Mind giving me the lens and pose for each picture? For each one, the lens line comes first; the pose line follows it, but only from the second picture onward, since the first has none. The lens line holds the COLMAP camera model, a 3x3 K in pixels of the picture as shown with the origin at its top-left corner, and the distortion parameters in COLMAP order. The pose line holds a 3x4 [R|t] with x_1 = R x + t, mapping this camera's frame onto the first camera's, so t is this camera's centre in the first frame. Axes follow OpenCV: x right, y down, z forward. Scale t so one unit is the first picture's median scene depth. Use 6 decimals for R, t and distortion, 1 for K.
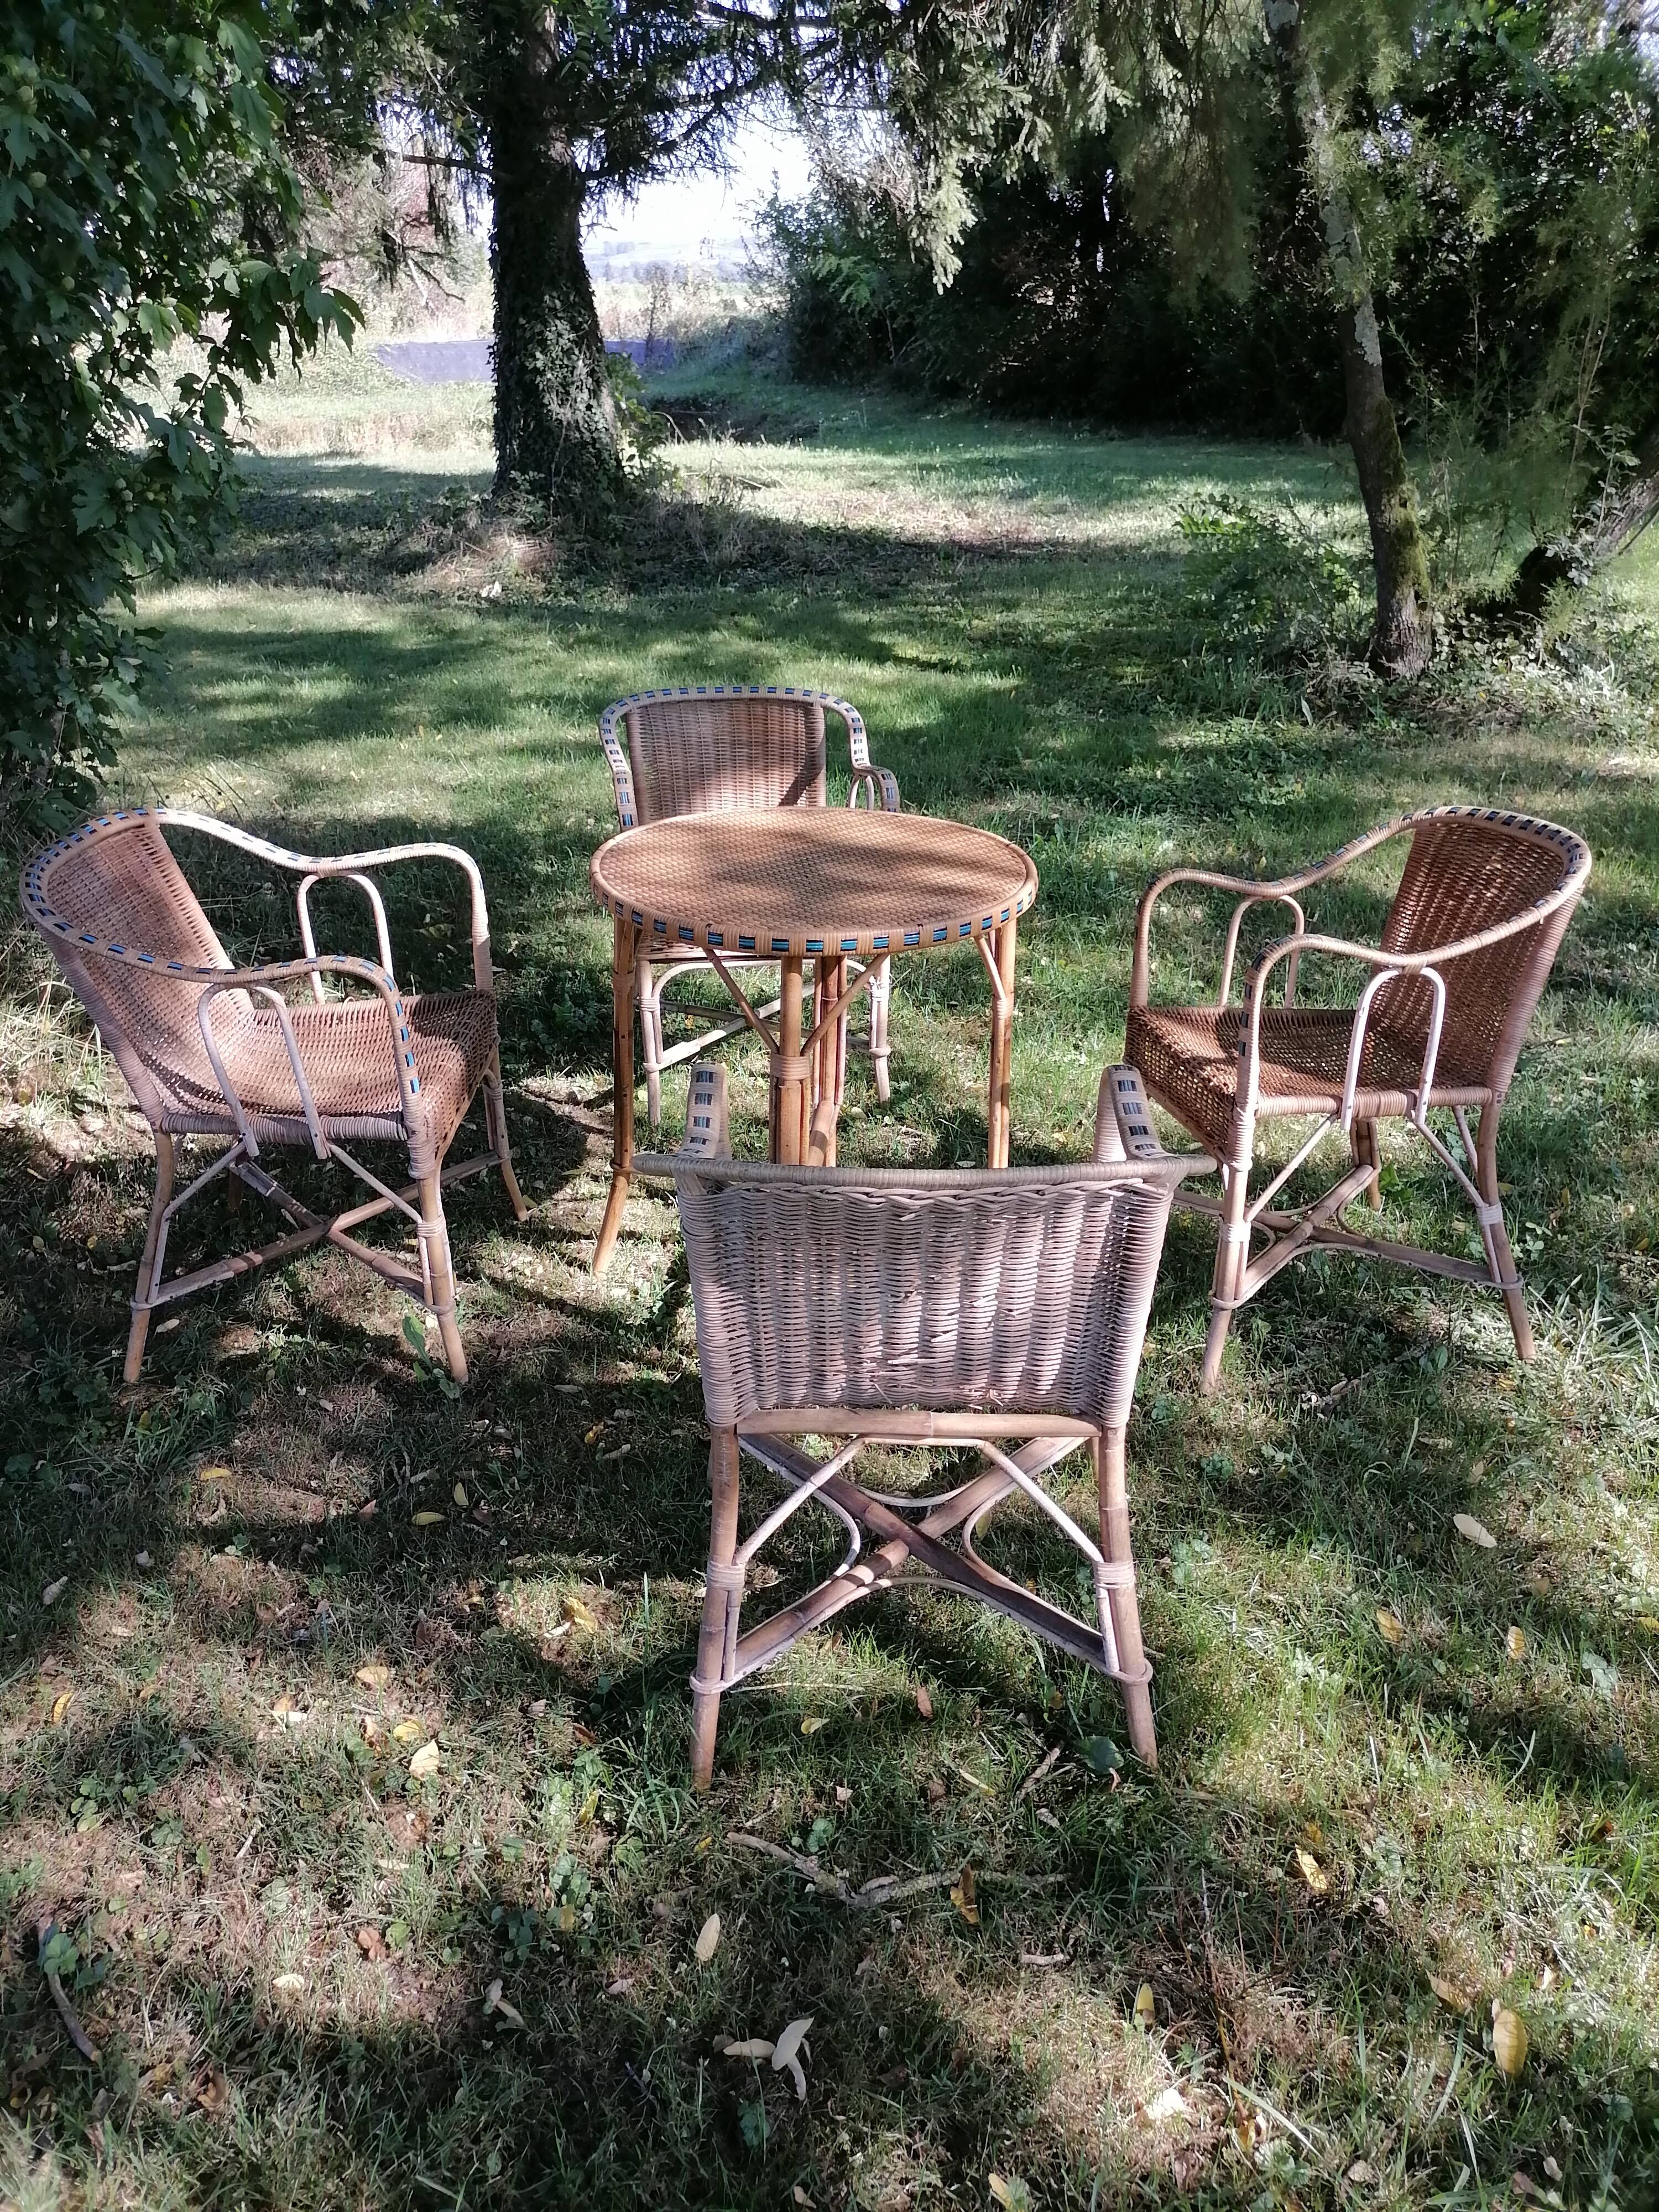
lens RADIAL K [[1632.4, 0, 822.9], [0, 1632.4, 1107.3], [0, 0, 1]] dist [0.027080, -0.020247]
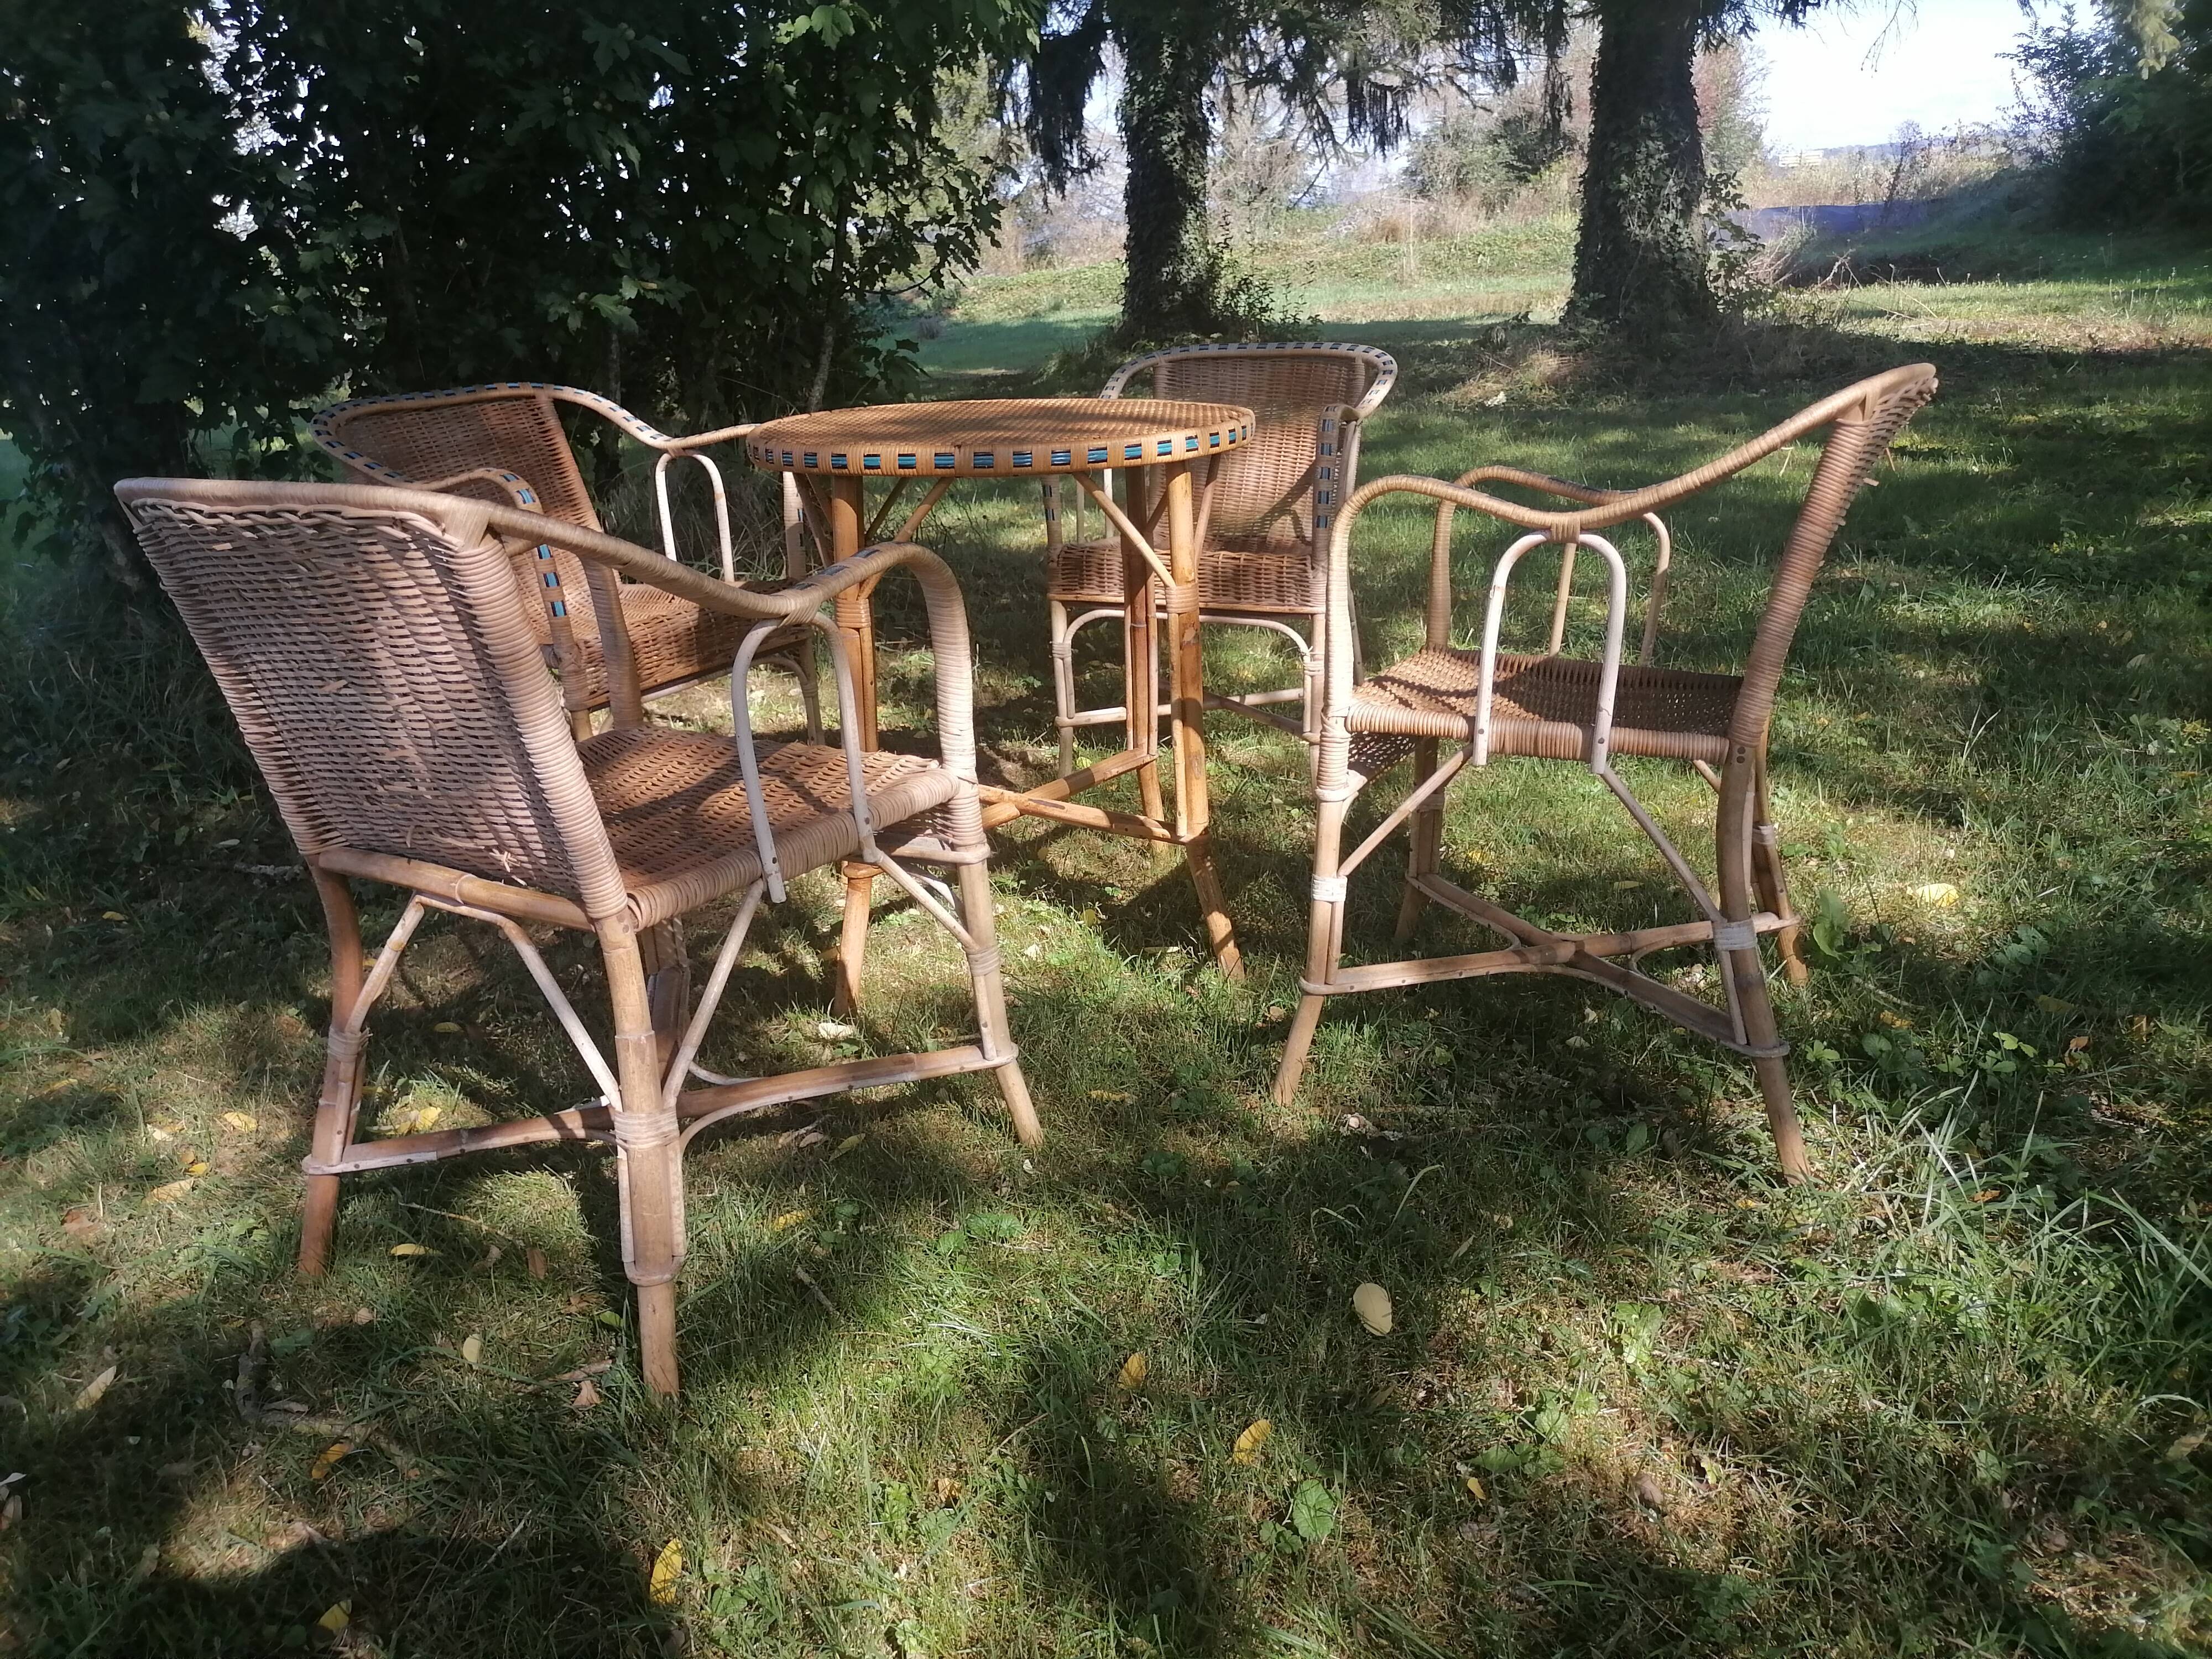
lens RADIAL K [[1632.4, 0, 1108.3], [0, 1632.4, 822.4], [0, 0, 1]] dist [0.027080, -0.020247]
pose [[0.848401, 0.127423, -0.513789, 0.505039], [-0.178805, 0.982532, -0.051580, 0.094186], [0.498242, 0.135629, 0.856364, 0.295785]]
